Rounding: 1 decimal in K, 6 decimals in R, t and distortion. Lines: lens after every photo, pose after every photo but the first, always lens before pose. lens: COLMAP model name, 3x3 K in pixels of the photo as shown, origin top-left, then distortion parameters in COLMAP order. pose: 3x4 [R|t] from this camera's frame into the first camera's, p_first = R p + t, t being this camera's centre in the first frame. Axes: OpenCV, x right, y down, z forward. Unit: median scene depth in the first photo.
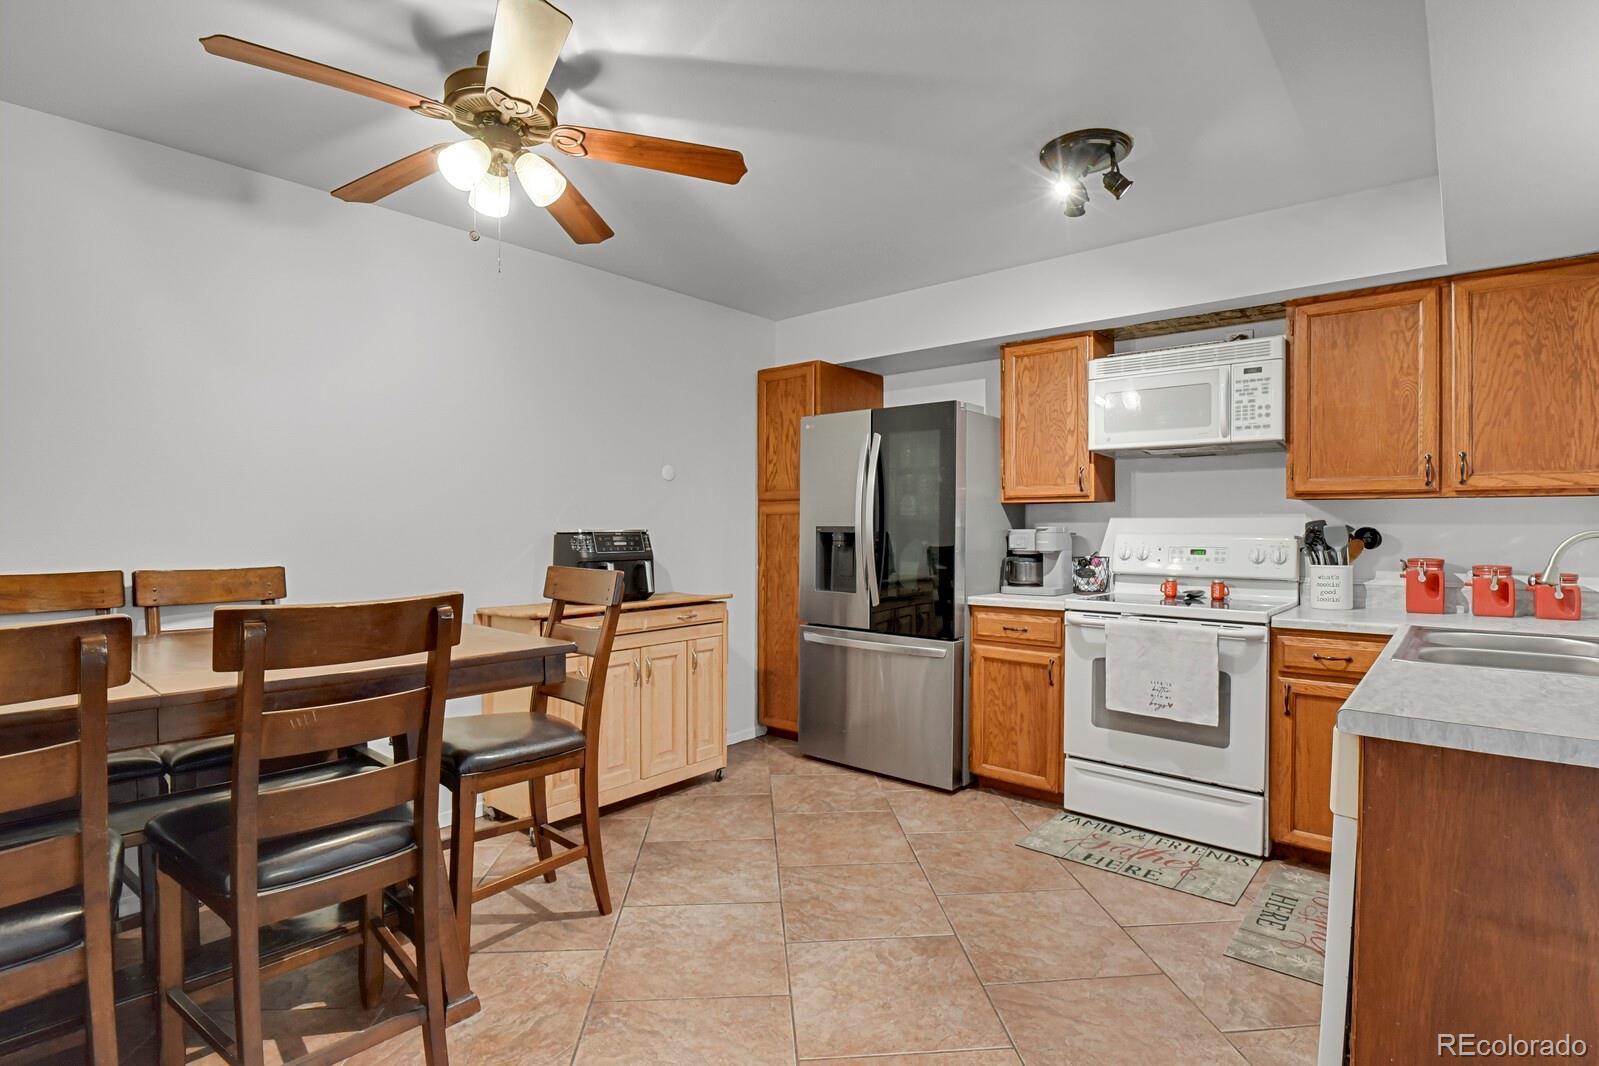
lens RADIAL K [[781.4, 0, 803.4], [0, 781.4, 532.9], [0, 0, 1]] dist [-0.021497, -0.004689]
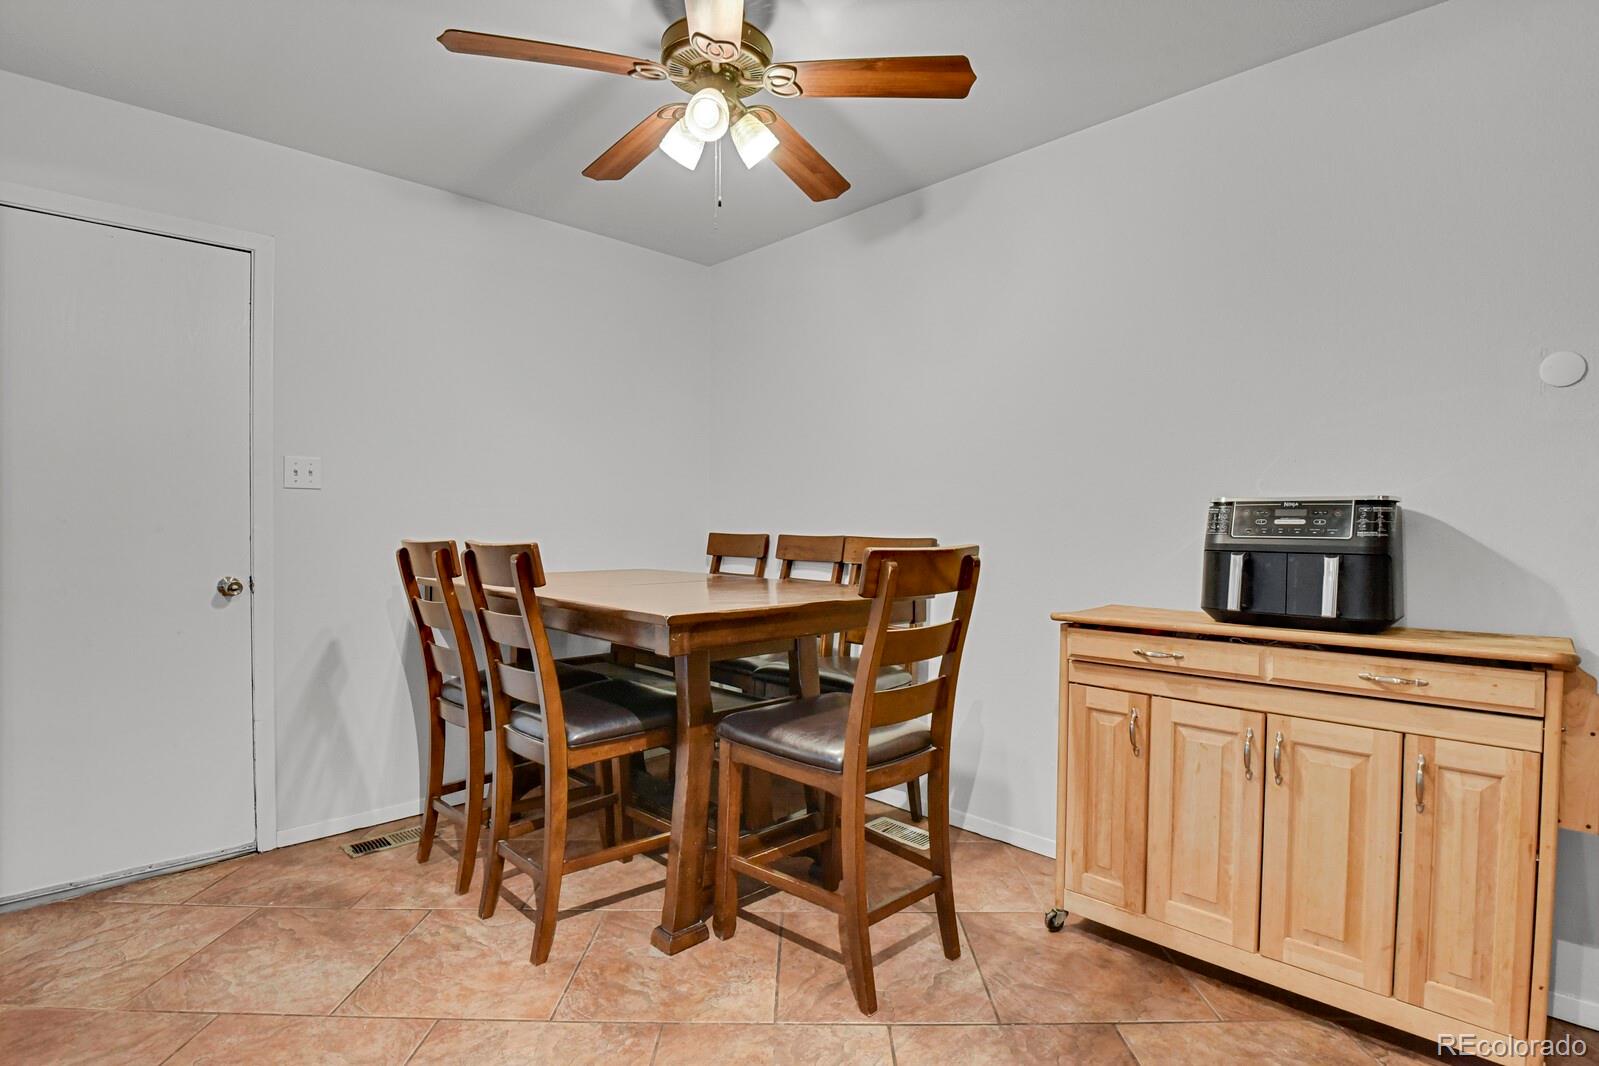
lens RADIAL K [[781.4, 0, 797.2], [0, 781.4, 534.9], [0, 0, 1]] dist [-0.021497, -0.004689]
pose [[-0.074691, 0.008307, -0.997172, 0.376286], [-0.013051, 0.999872, 0.009307, 0.024732], [0.997121, 0.013709, -0.074573, 0.771364]]
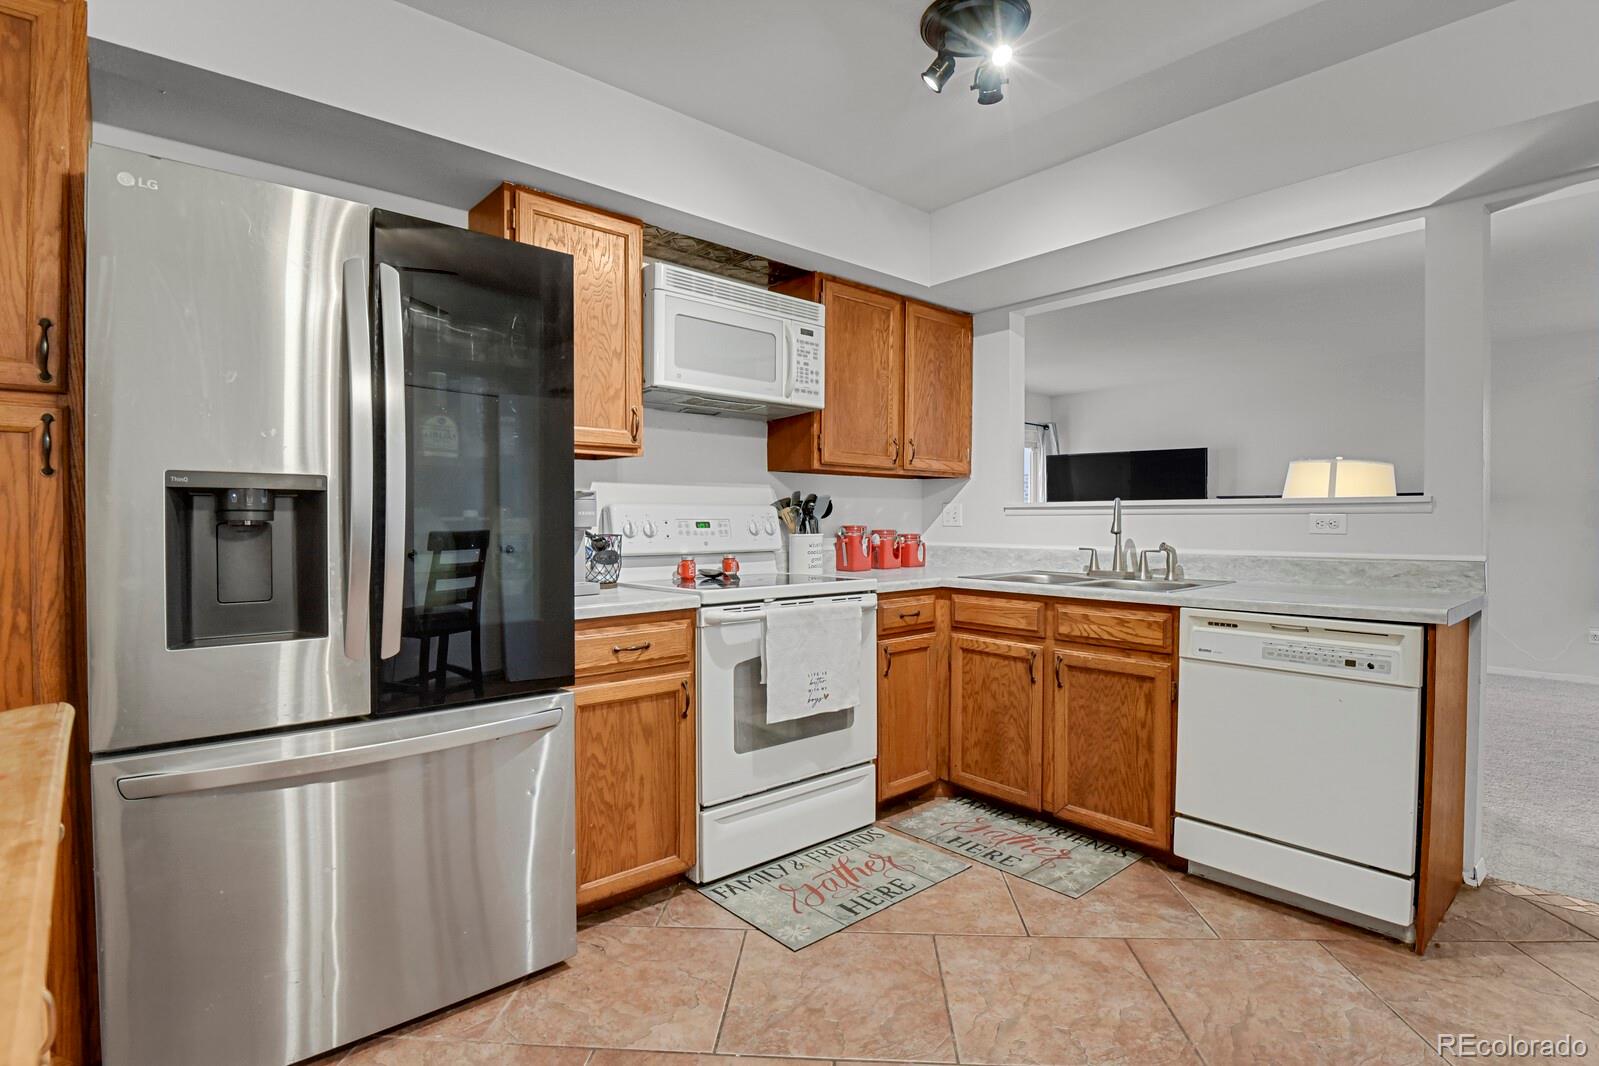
lens RADIAL K [[781.4, 0, 809.7], [0, 781.4, 530.6], [0, 0, 1]] dist [-0.021497, -0.004689]
pose [[0.131444, -0.016772, 0.991182, -0.379707], [0.007572, 0.999845, 0.015914, 0.020451], [-0.991295, 0.005414, 0.131550, 0.861858]]
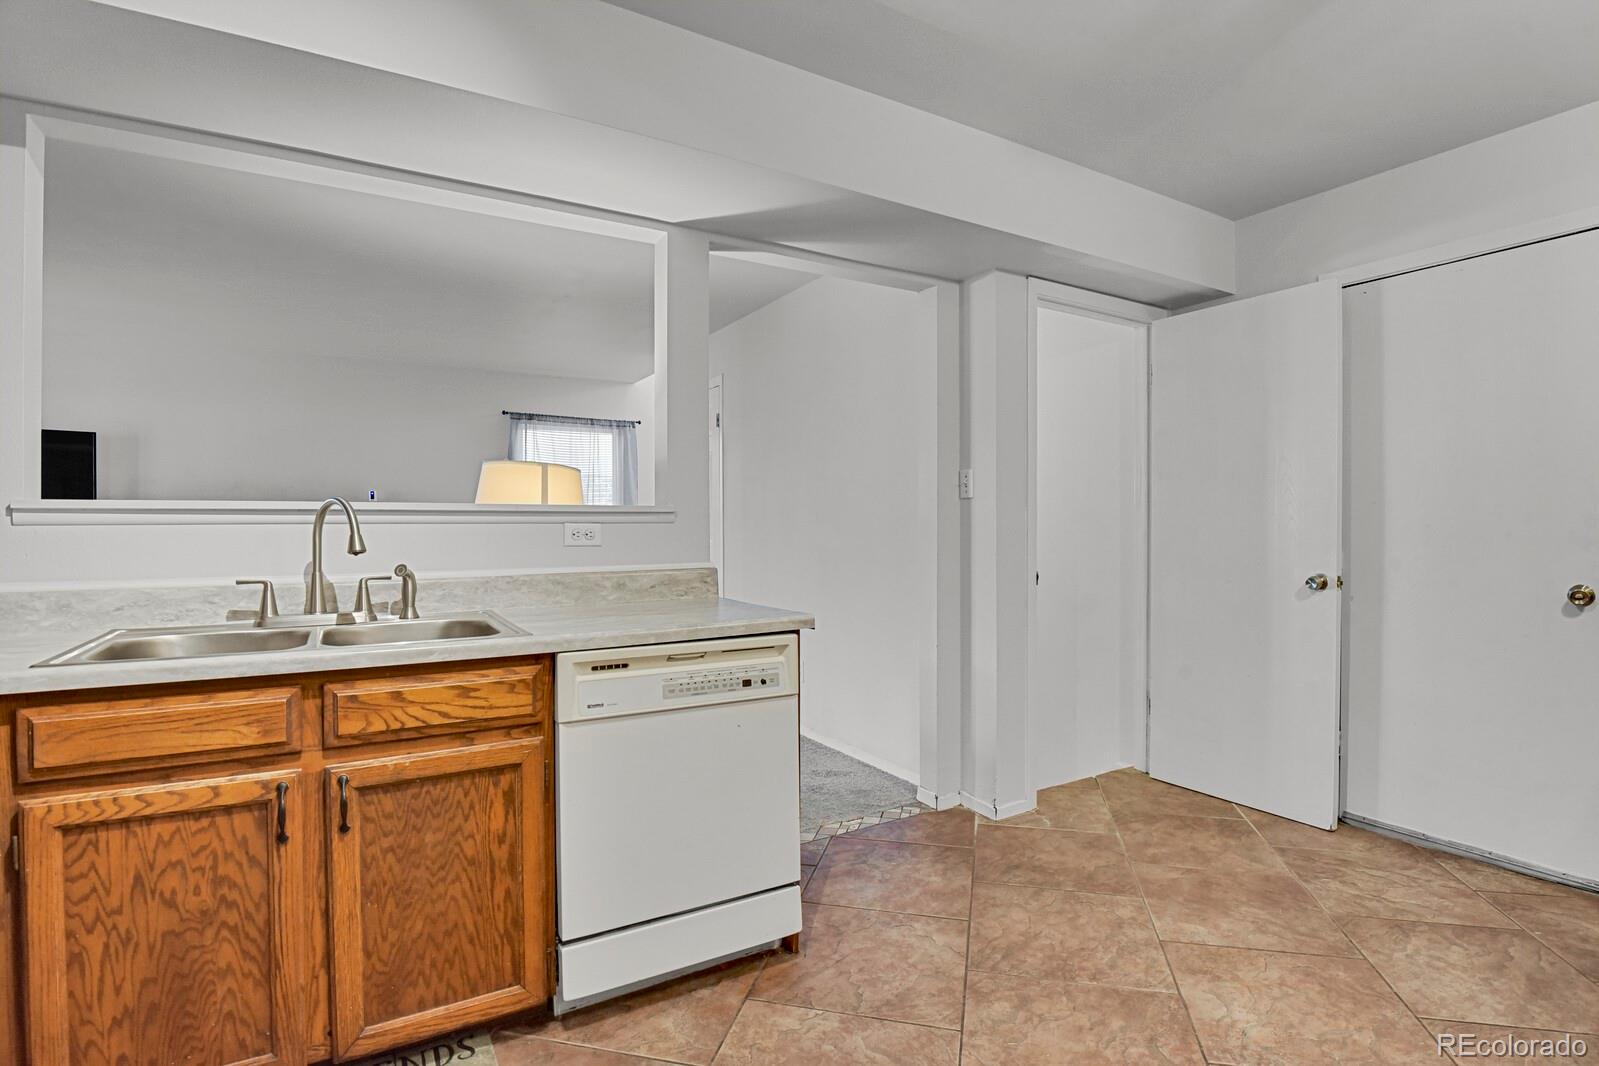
lens RADIAL K [[781.4, 0, 809.3], [0, 781.4, 531.7], [0, 0, 1]] dist [-0.021497, -0.004689]
pose [[-0.949766, -0.000559, 0.312962, 0.091526], [0.003699, 0.999908, 0.013013, 0.018978], [-0.312940, 0.013517, -0.949677, 1.065769]]
